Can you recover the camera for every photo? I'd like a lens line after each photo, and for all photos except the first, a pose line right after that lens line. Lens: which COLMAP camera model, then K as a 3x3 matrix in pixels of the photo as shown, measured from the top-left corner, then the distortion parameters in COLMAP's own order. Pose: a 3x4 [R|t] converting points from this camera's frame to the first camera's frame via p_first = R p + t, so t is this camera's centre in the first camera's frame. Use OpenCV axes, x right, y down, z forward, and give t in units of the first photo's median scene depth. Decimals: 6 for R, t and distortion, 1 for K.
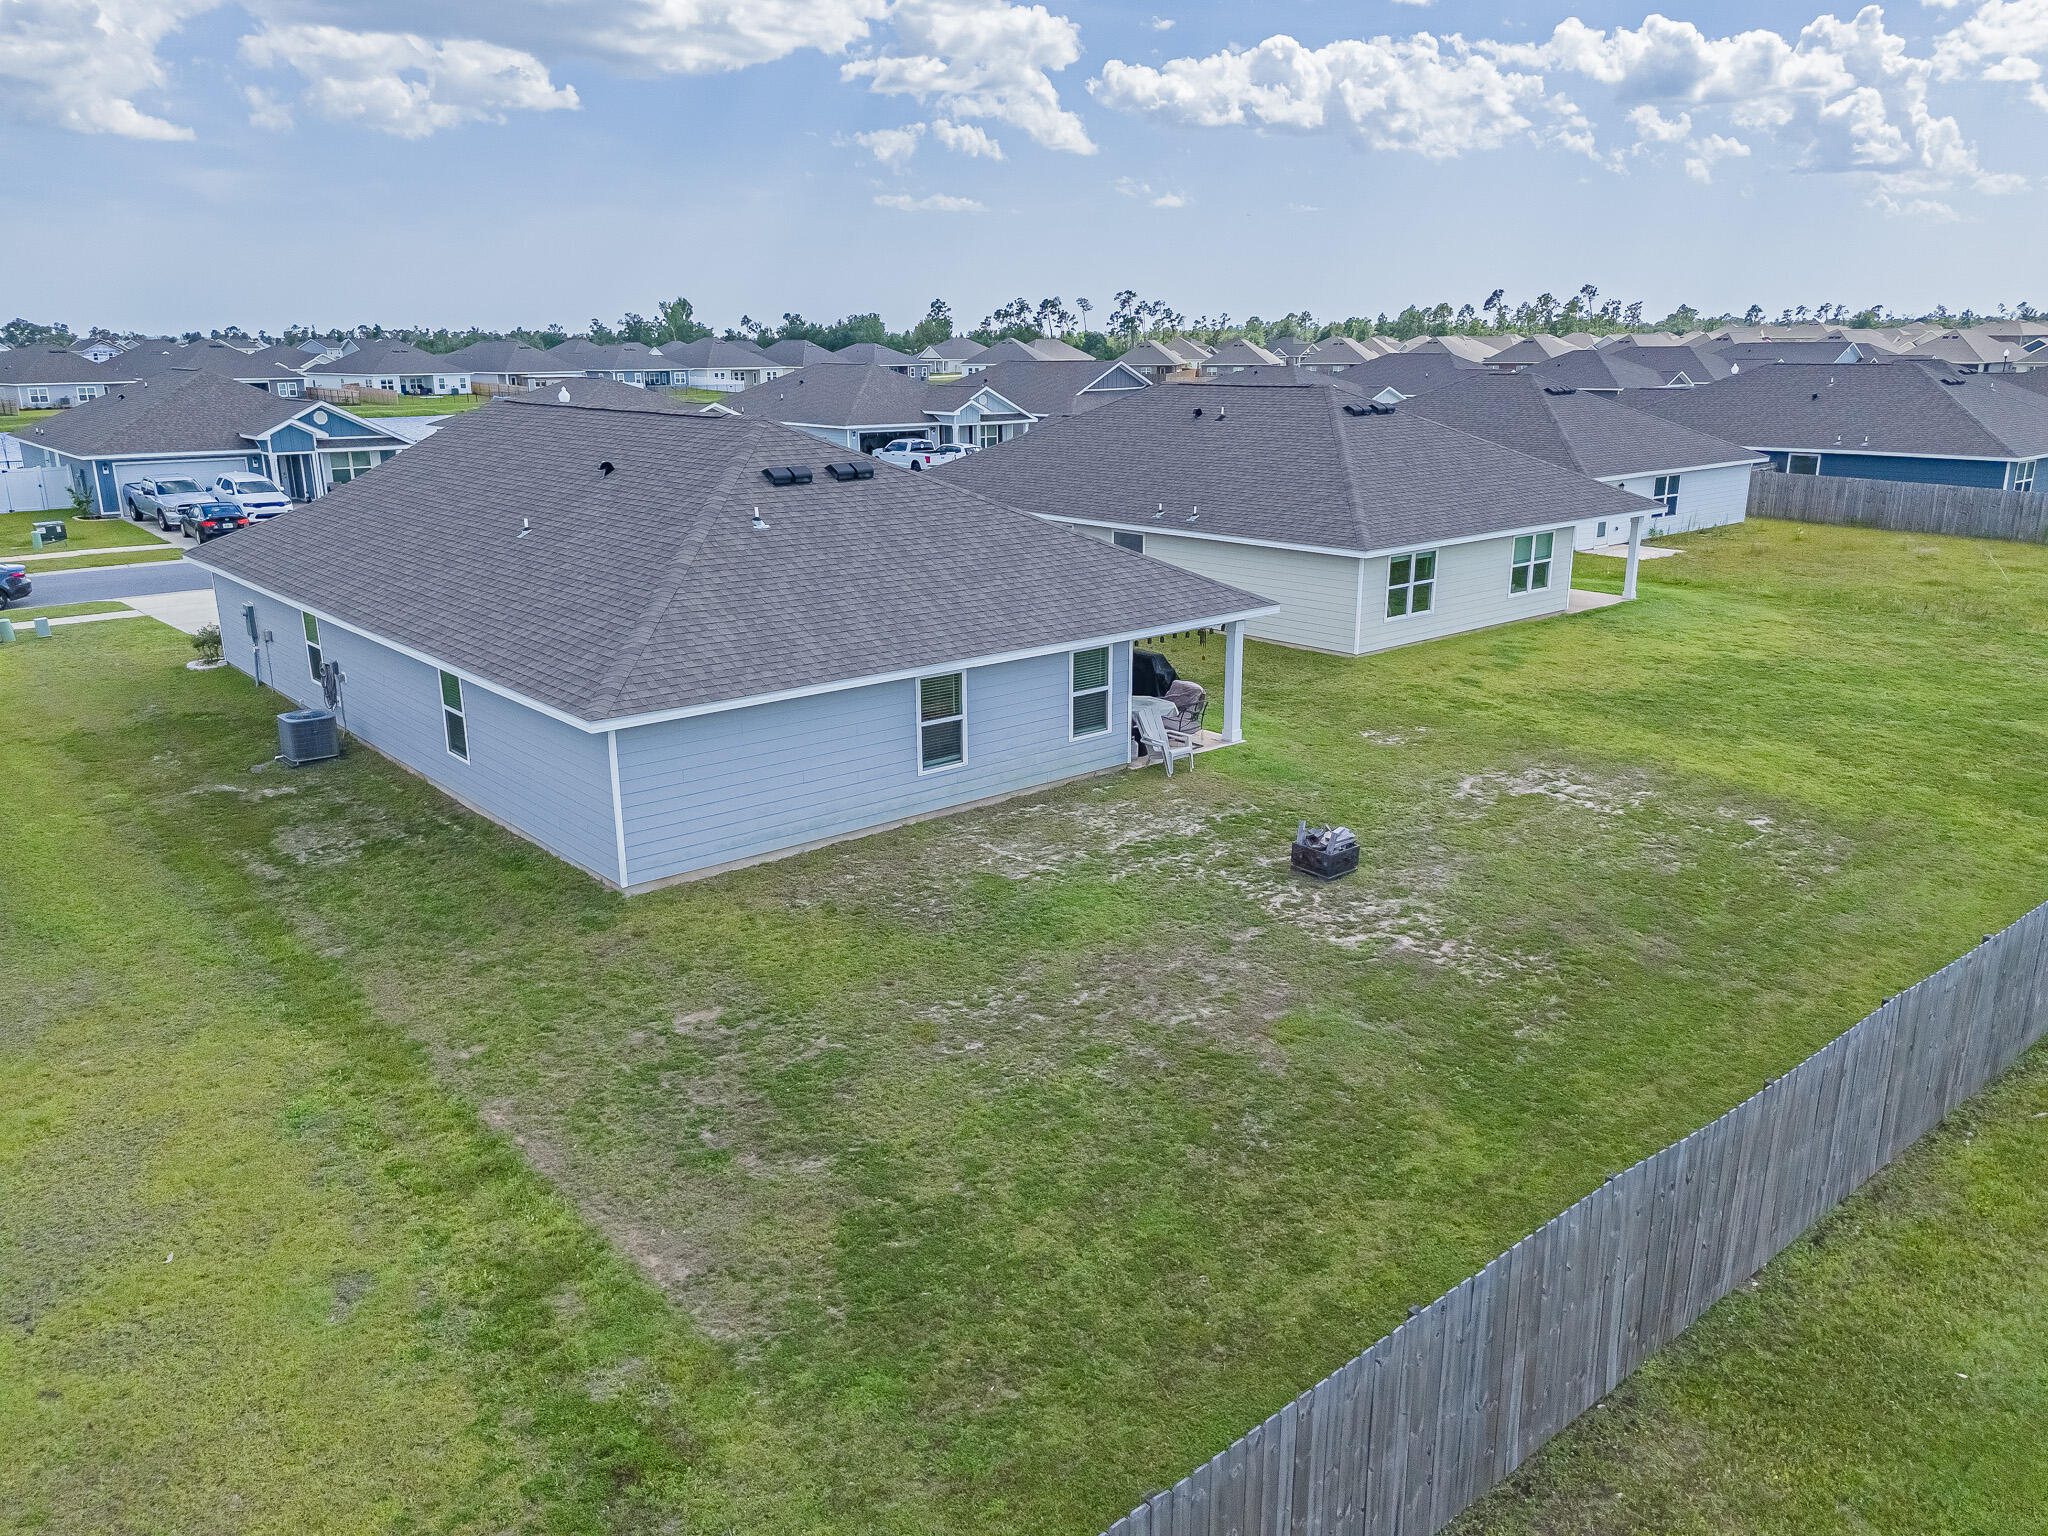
lens RADIAL K [[1499.6, 0, 1034.0], [0, 1499.6, 763.7], [0, 0, 1]] dist [0.043770, -0.036782]
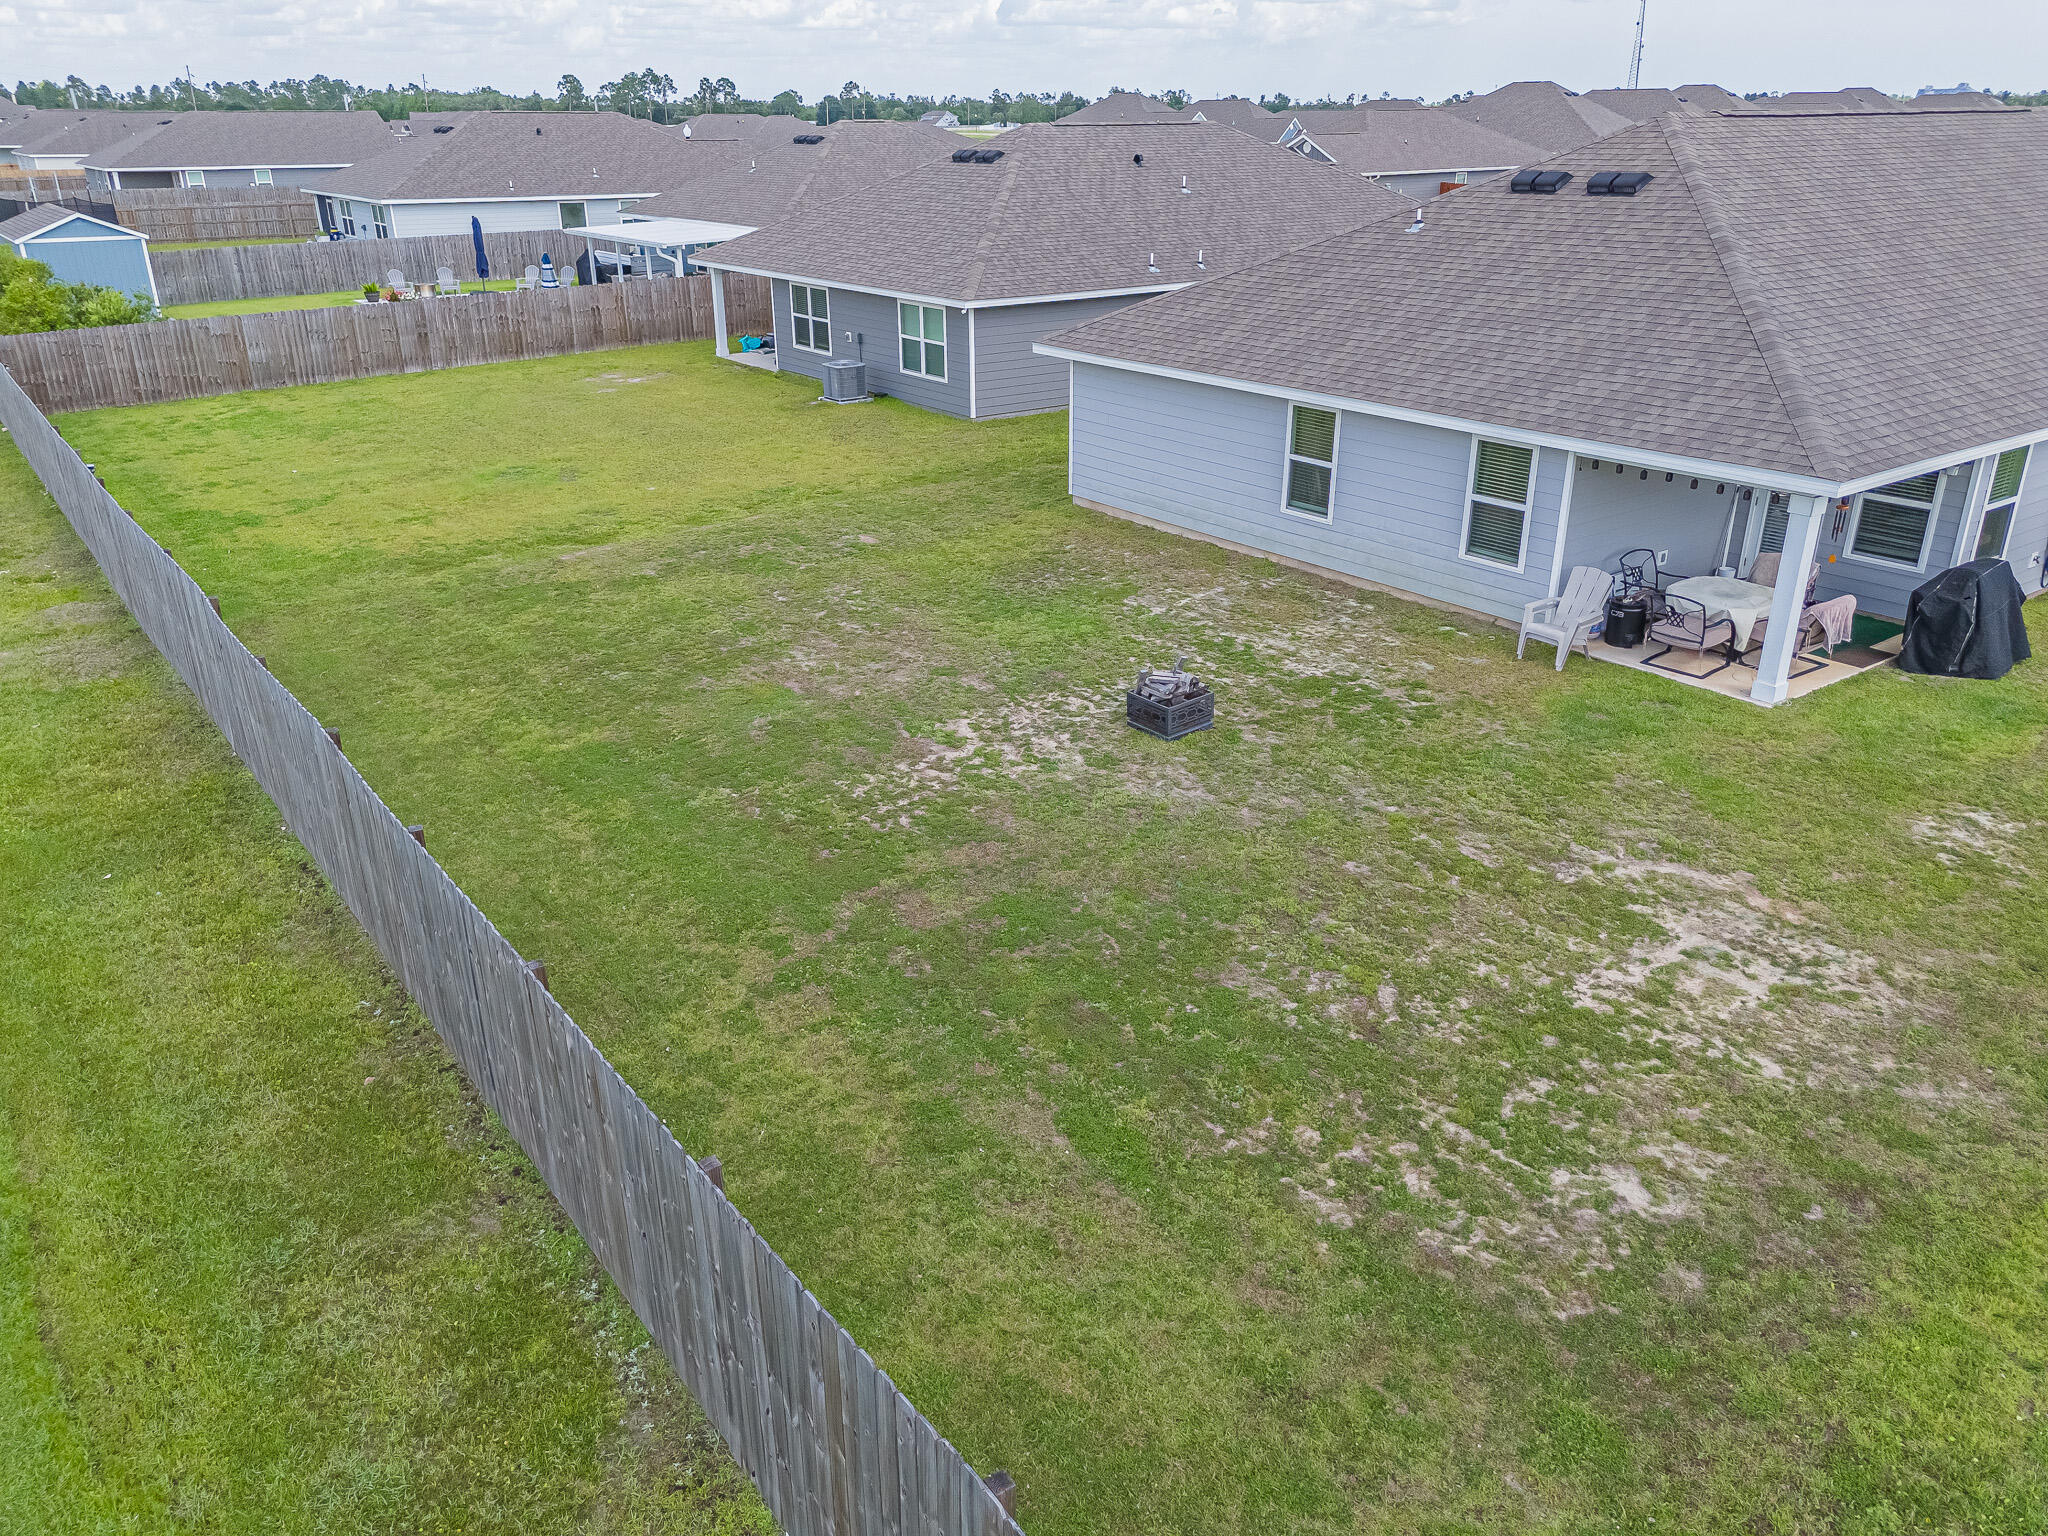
lens RADIAL K [[1499.6, 0, 1020.3], [0, 1499.6, 831.8], [0, 0, 1]] dist [0.043770, -0.036782]
pose [[-0.067823, 0.432555, -0.899053, 0.858396], [-0.265685, 0.860758, 0.434173, -0.183157], [0.961671, 0.268312, 0.056544, 0.848989]]
